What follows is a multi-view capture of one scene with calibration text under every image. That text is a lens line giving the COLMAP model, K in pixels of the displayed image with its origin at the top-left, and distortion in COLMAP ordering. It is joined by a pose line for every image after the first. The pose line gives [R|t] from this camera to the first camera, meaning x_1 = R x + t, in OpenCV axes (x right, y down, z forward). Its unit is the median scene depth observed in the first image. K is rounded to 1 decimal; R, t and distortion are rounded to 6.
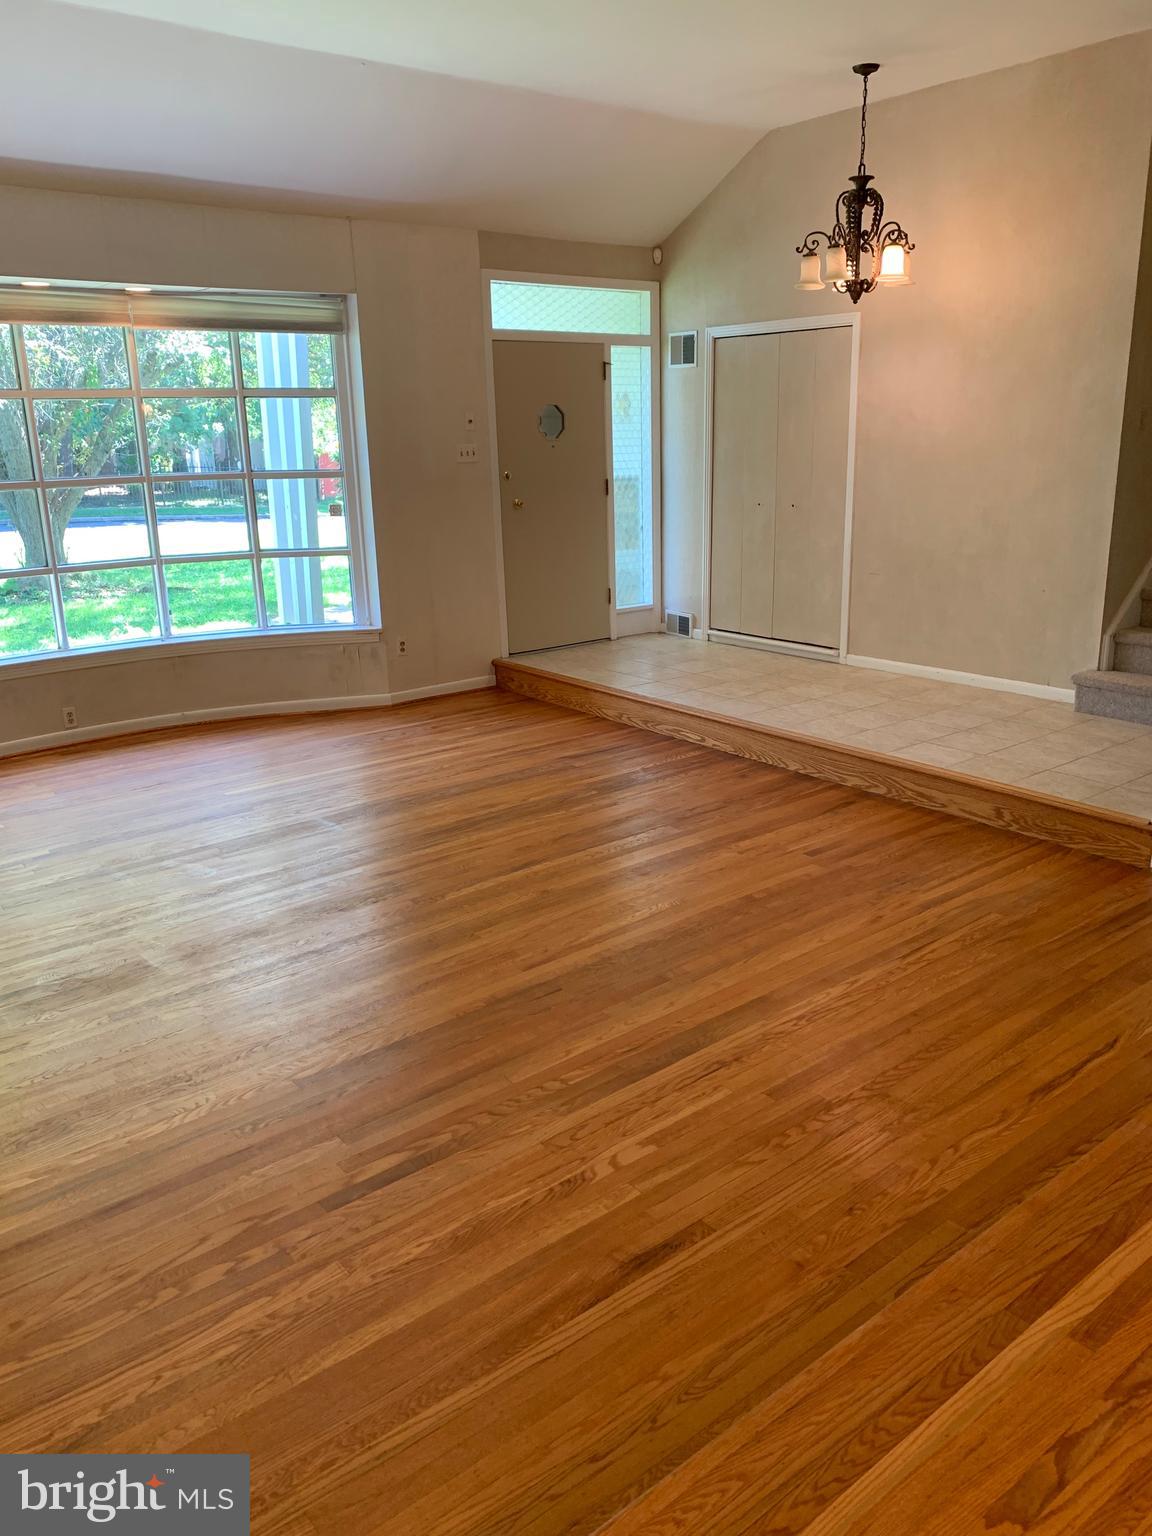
lens RADIAL K [[1177.4, 0, 576.0], [0, 1177.4, 768.0], [0, 0, 1]] dist [0.065221, -0.077792]
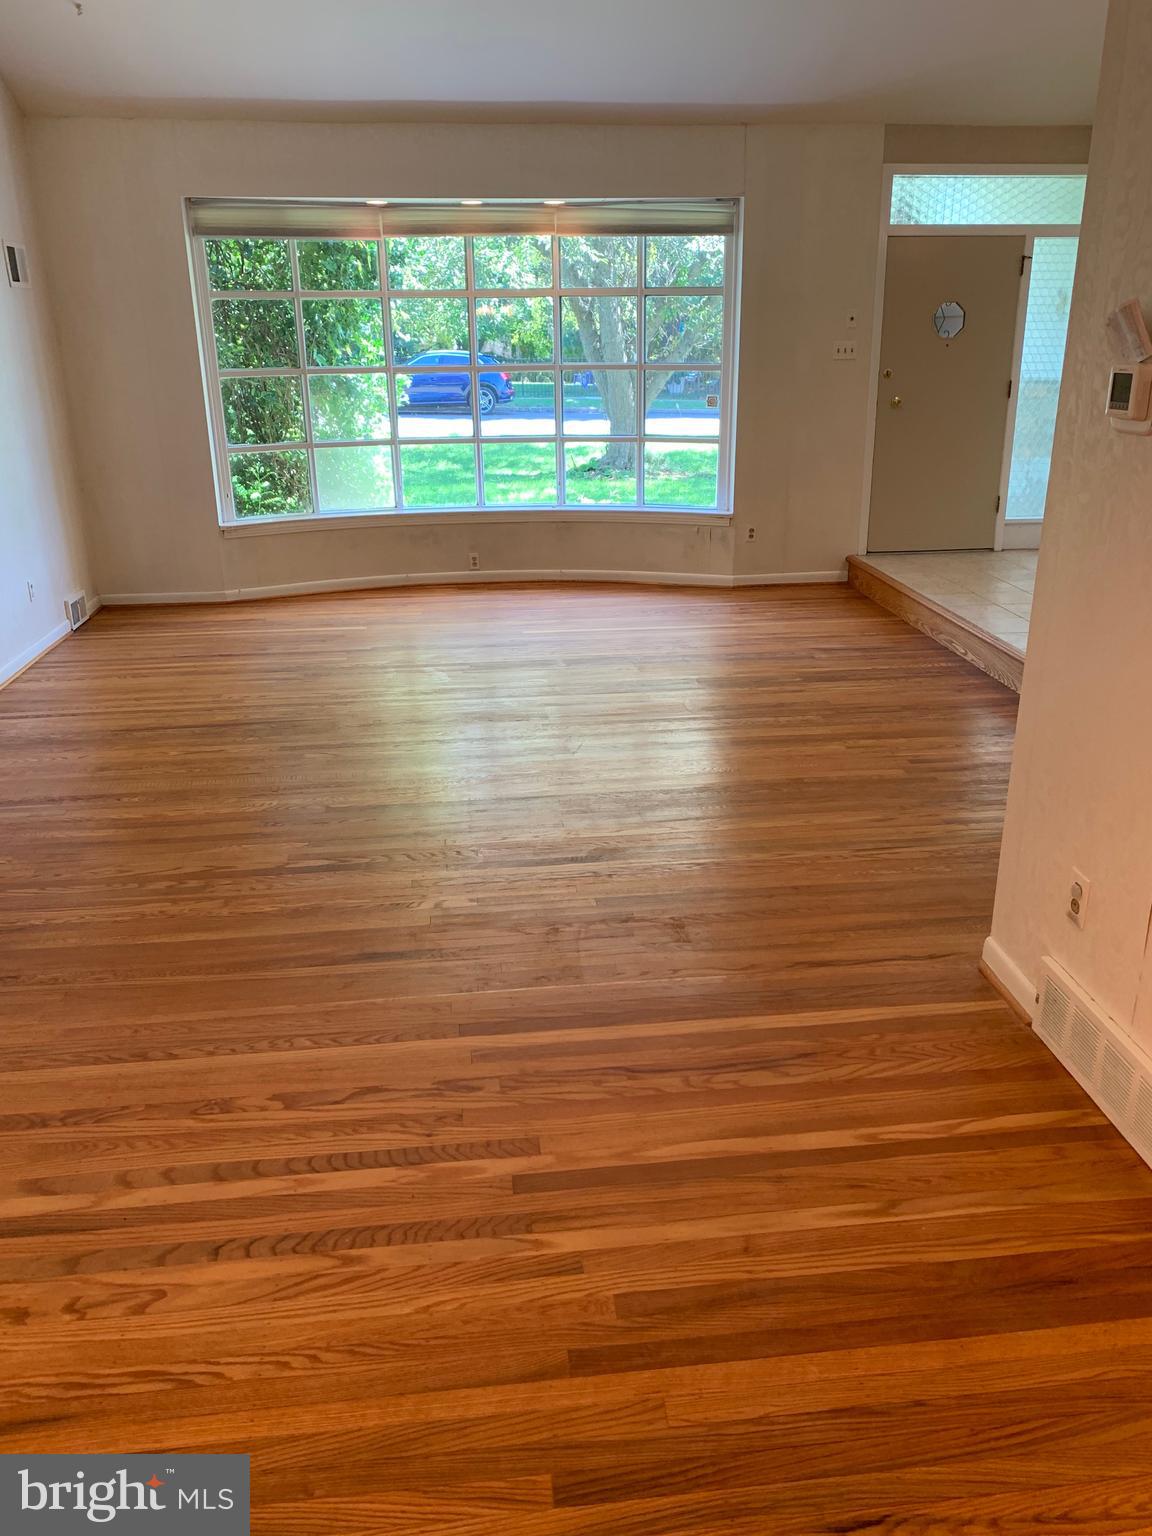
lens RADIAL K [[1147.1, 0, 576.0], [0, 1147.1, 768.0], [0, 0, 1]] dist [0.128299, -0.199300]
pose [[0.840712, 0.205599, -0.500932, 0.367238], [-0.162683, 0.978277, 0.128488, -0.002102], [0.516467, -0.026528, 0.855896, -0.004253]]
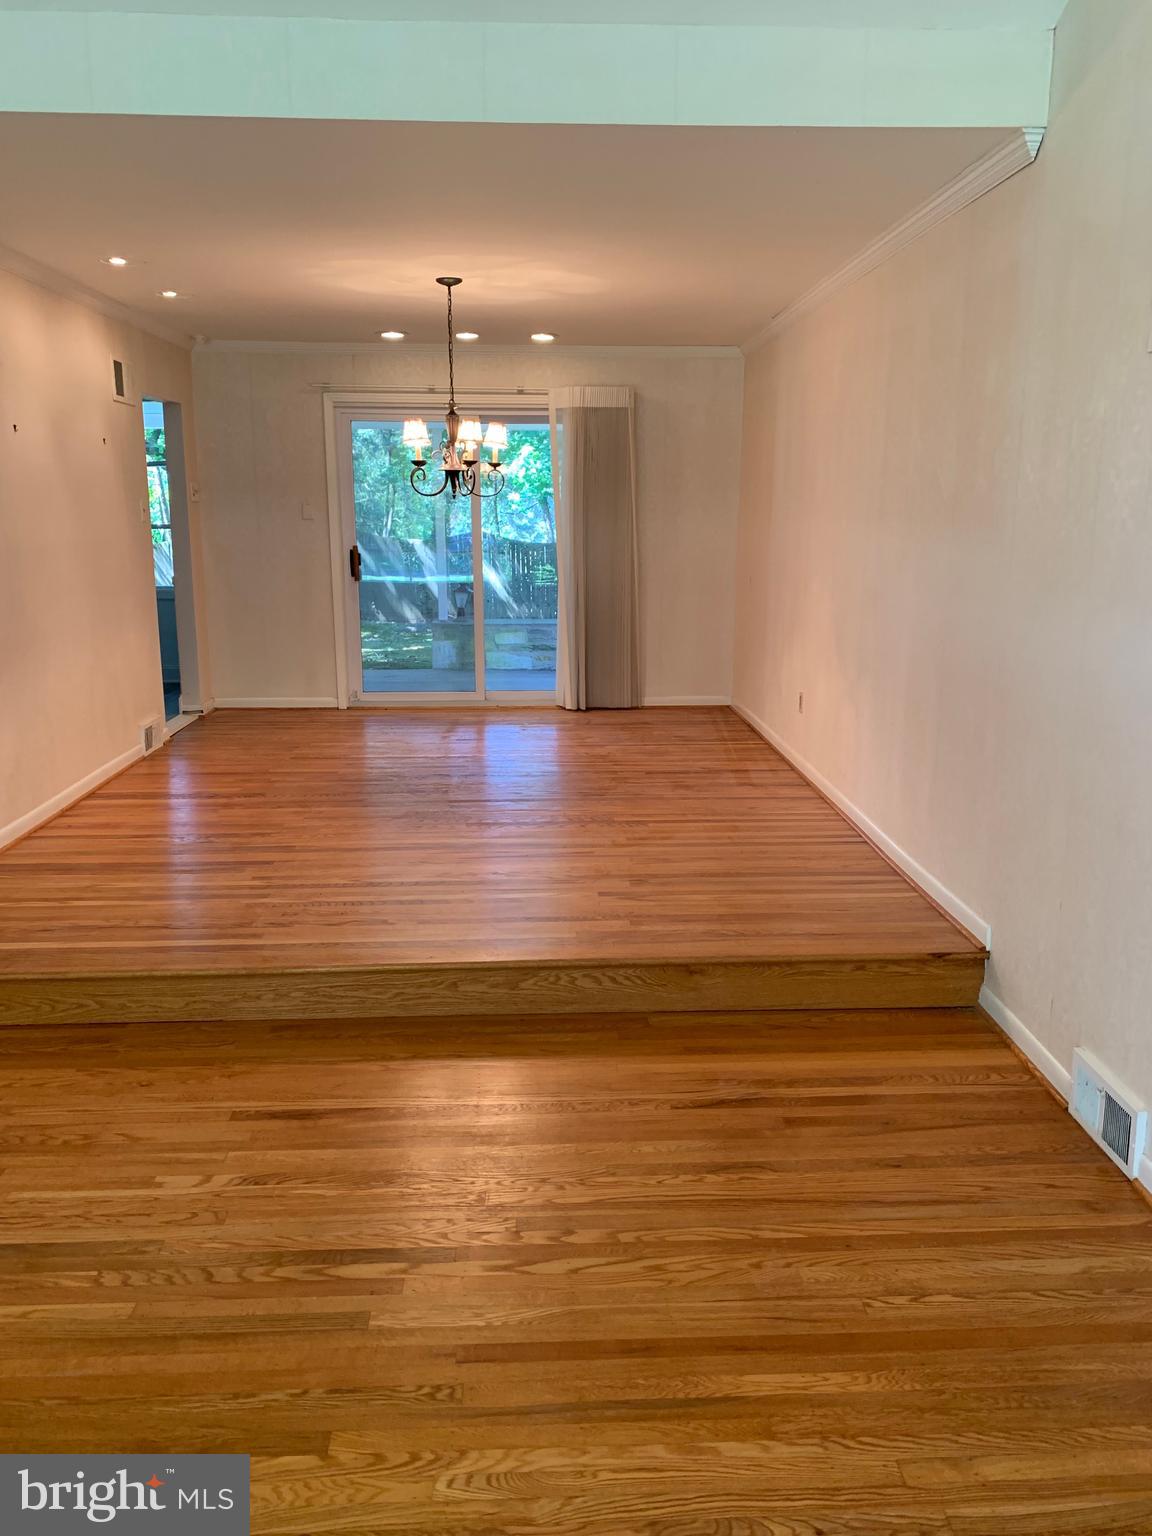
lens RADIAL K [[1177.4, 0, 576.0], [0, 1177.4, 768.0], [0, 0, 1]] dist [0.065221, -0.077792]
pose [[-0.806144, -0.107464, 0.581879, -0.363909], [0.184304, 0.888851, 0.419495, -0.159716], [-0.562285, 0.445416, -0.696736, 0.653657]]
